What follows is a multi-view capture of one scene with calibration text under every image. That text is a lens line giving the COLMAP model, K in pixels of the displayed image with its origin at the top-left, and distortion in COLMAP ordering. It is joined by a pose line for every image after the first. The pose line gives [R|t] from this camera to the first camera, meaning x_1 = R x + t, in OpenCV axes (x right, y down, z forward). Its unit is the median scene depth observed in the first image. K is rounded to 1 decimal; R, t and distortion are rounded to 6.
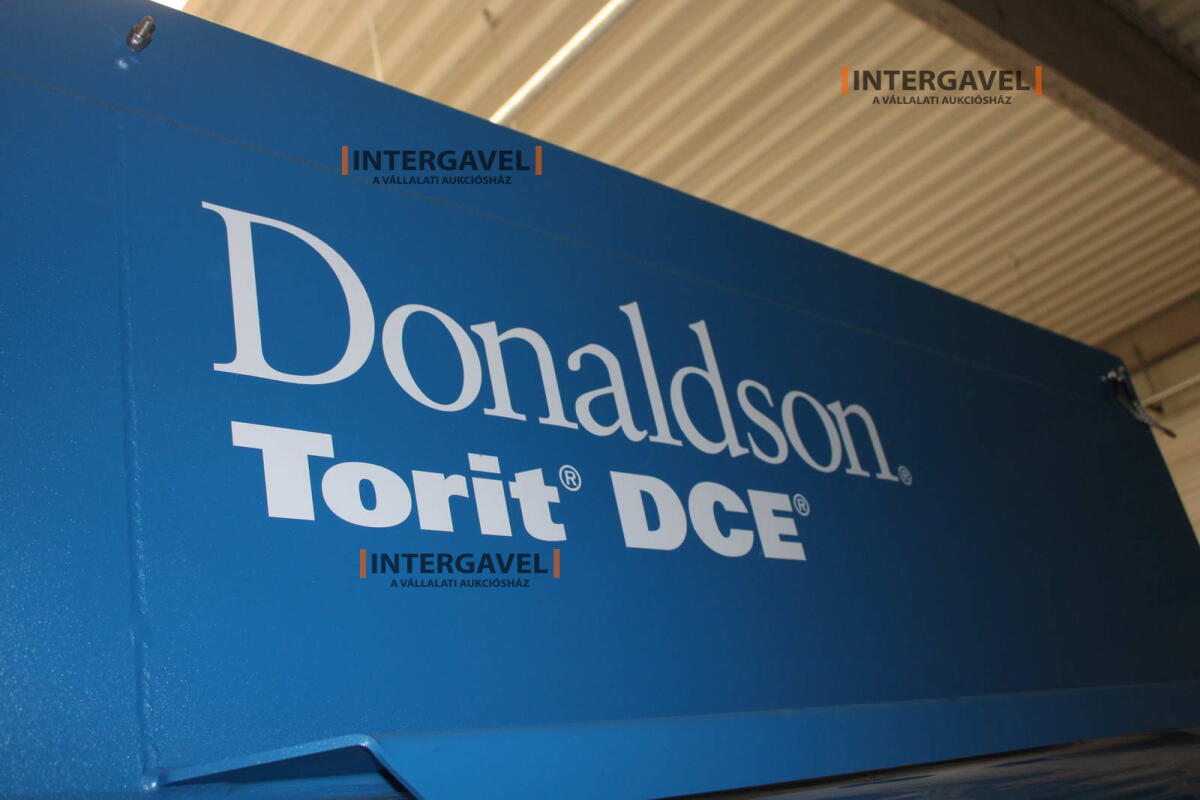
lens RADIAL K [[1236.1, 0, 600.0], [0, 1236.1, 400.0], [0, 0, 1]] dist [-0.006090, -0.007168]
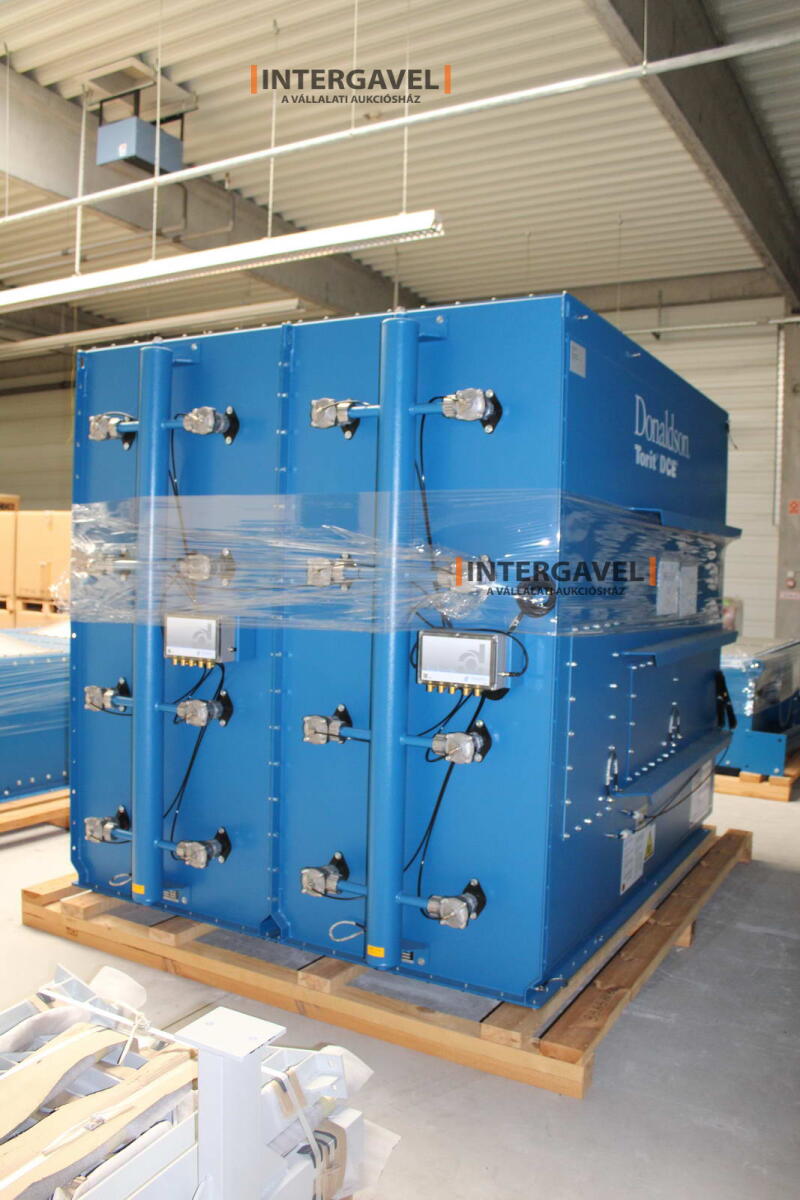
lens RADIAL K [[979.1, 0, 400.0], [0, 979.1, 600.0], [0, 0, 1]] dist [-0.005464, -0.002359]
pose [[0.922636, 0.220136, 0.316676, -1.831331], [-0.332937, 0.869071, 0.365881, -0.459472], [-0.194670, -0.443008, 0.875127, -2.139847]]
